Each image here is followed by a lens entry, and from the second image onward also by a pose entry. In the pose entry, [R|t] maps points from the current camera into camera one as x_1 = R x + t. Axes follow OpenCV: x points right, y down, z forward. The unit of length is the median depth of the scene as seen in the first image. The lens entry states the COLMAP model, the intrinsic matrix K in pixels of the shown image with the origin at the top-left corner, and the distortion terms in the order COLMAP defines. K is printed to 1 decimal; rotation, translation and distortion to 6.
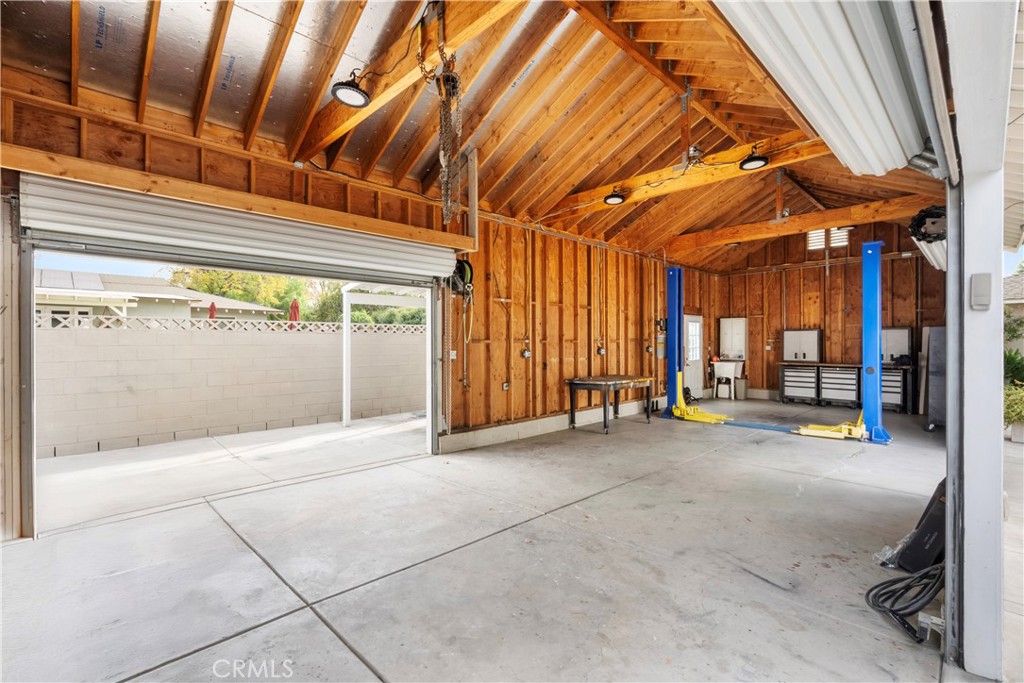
lens RADIAL K [[460.9, 0, 511.2], [0, 460.9, 343.7], [0, 0, 1]] dist [-0.001915, 0.000148]
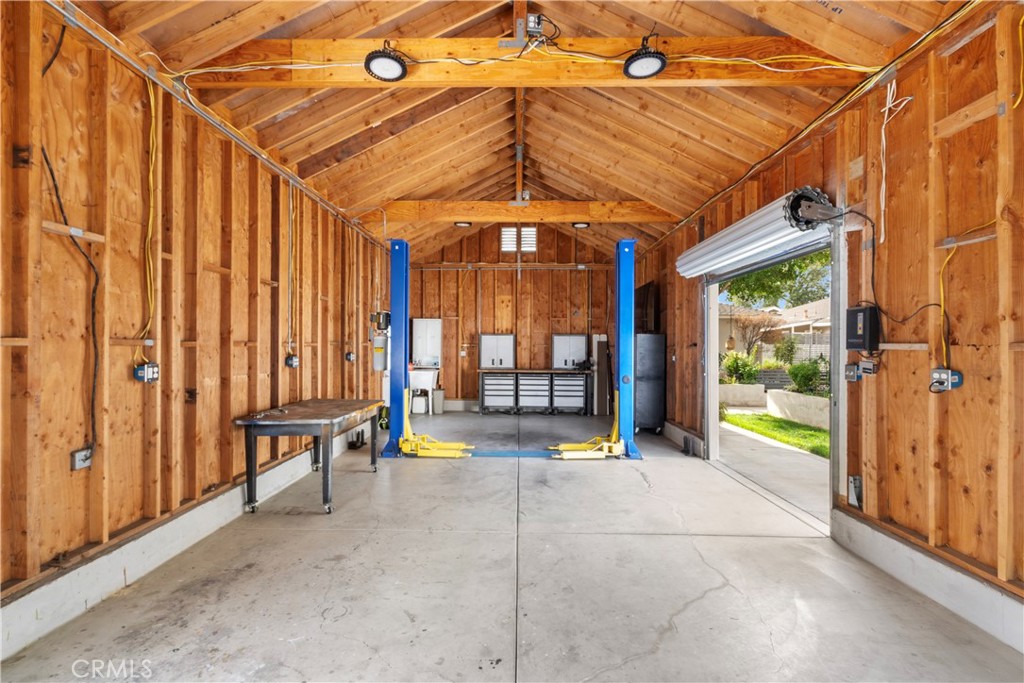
lens RADIAL K [[466.0, 0, 511.5], [0, 466.0, 346.3], [0, 0, 1]] dist [-0.003761, 0.000341]
pose [[0.708031, 0.007732, 0.706139, -0.024896], [-0.006094, 0.999970, -0.004838, -0.001493], [-0.706156, -0.000878, 0.708056, 0.354120]]
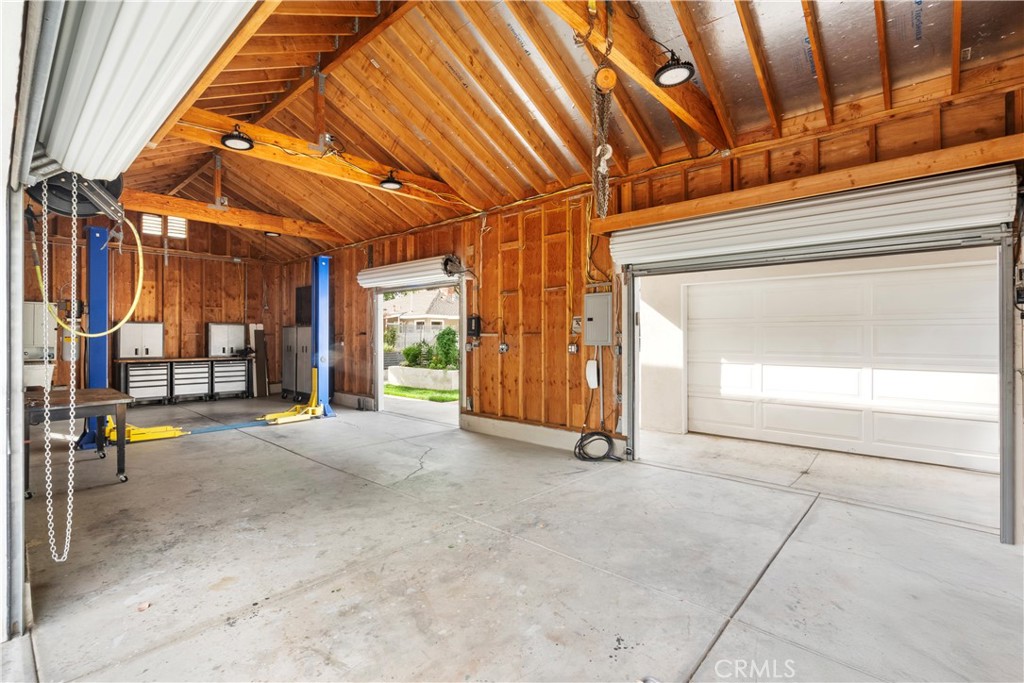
lens RADIAL K [[474.1, 0, 511.8], [0, 474.1, 334.2], [0, 0, 1]] dist [0.000690, 0.000334]
pose [[-0.056613, 0.007013, 0.998372, -0.365375], [0.000798, 0.999975, -0.006979, -0.000281], [-0.998396, 0.000402, -0.056617, 0.396997]]
